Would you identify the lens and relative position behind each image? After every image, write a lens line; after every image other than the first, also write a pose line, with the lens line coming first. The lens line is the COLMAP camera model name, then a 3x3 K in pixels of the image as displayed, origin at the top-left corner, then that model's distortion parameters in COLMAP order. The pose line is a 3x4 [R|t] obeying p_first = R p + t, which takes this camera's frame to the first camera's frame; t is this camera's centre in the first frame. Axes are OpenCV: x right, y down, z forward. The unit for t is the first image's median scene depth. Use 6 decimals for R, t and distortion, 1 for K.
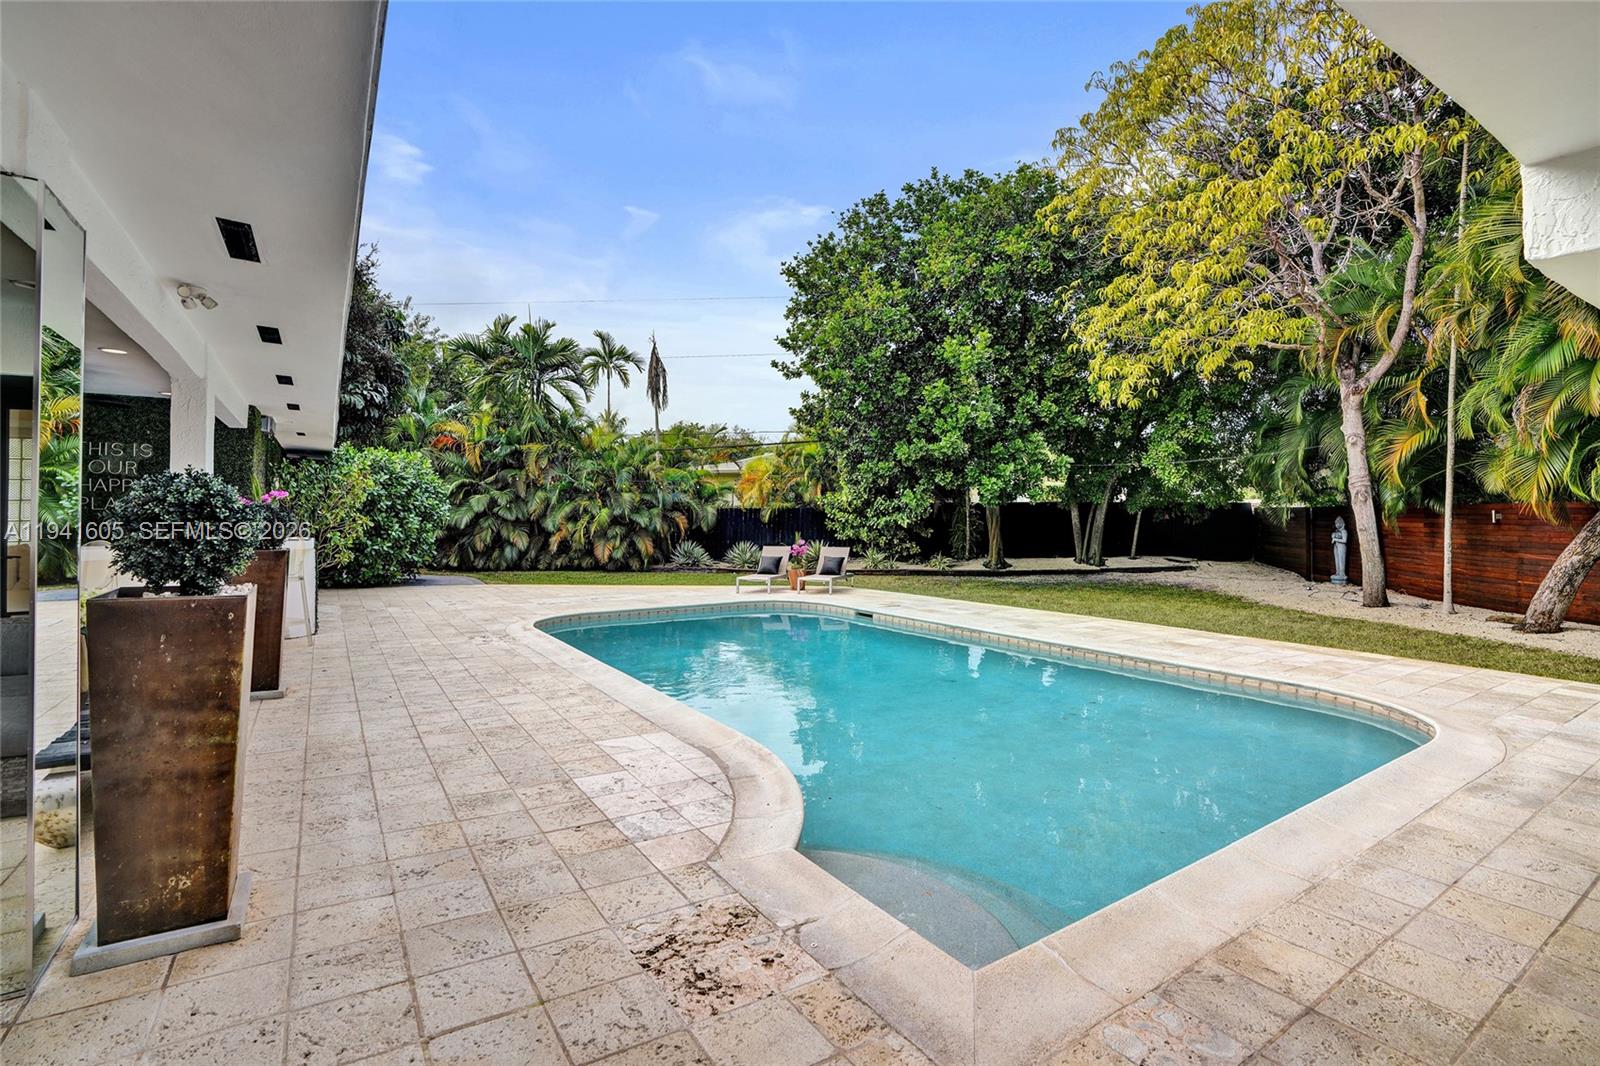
lens RADIAL K [[754.5, 0, 800.0], [0, 754.5, 533.0], [0, 0, 1]] dist [-0.070542, 0.028885]
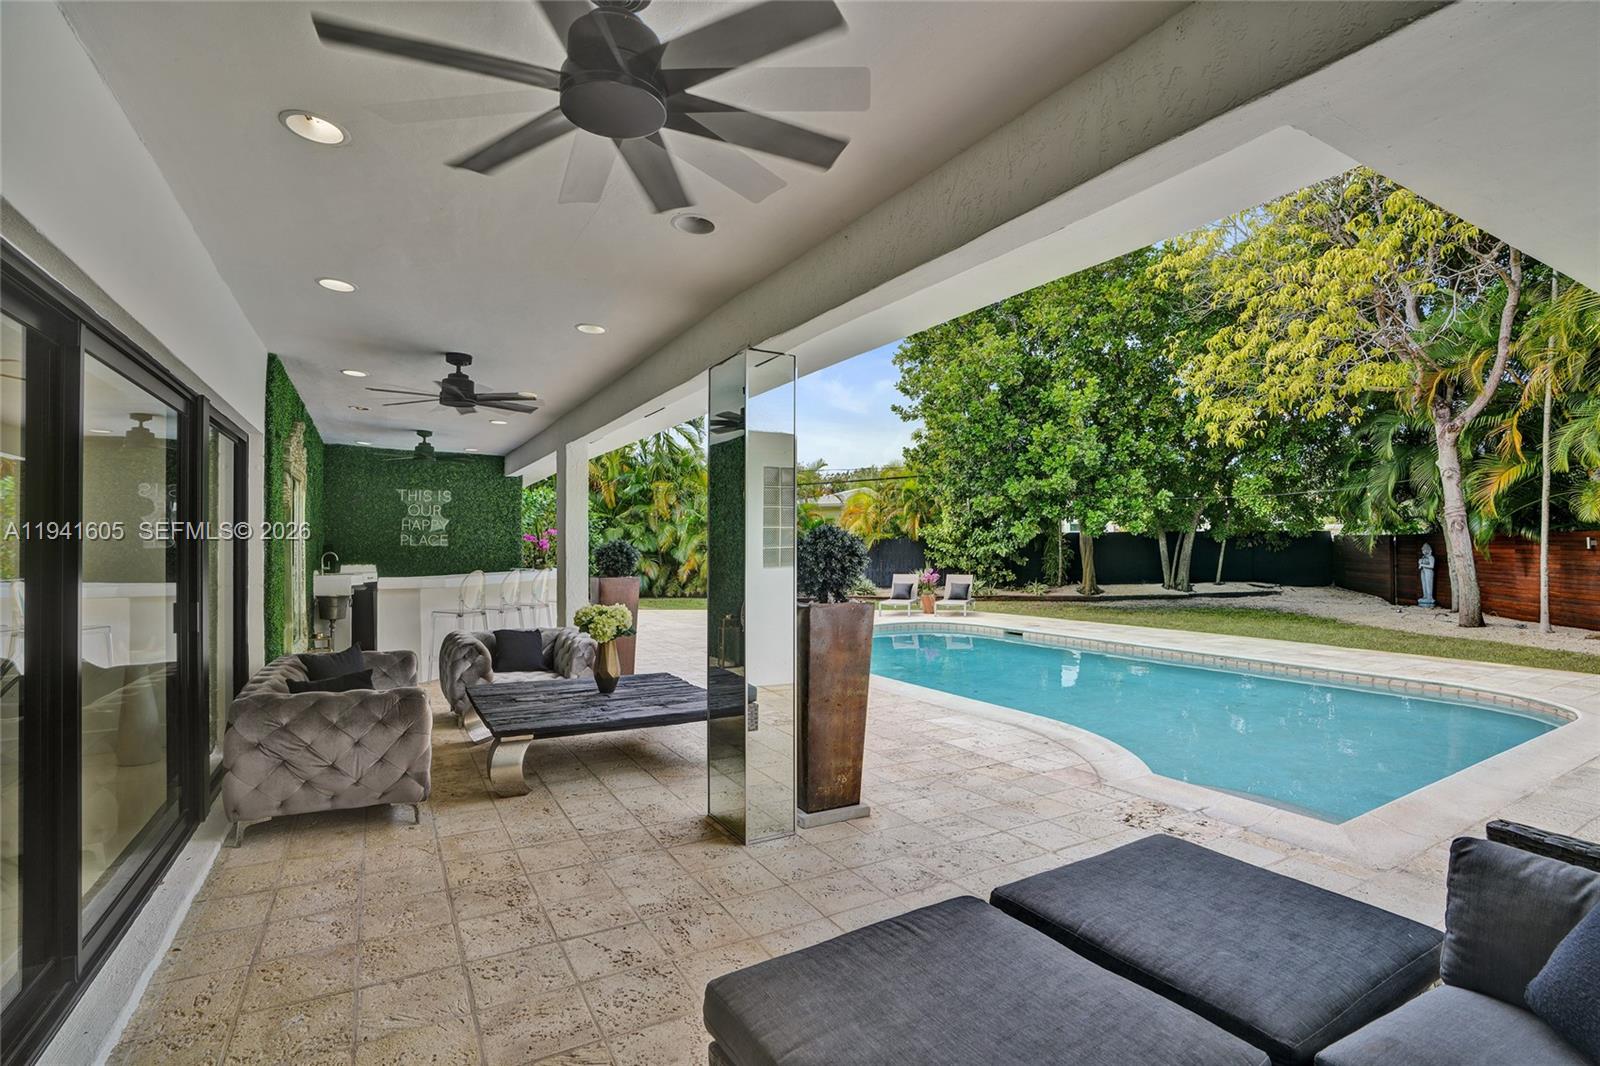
lens RADIAL K [[744.8, 0, 821.2], [0, 744.8, 551.9], [0, 0, 1]] dist [-0.041208, 0.017730]
pose [[0.999497, -0.005994, -0.031148, -0.114409], [0.005558, 0.999886, -0.014058, -0.000420], [0.031229, 0.013878, 0.999416, -0.090467]]
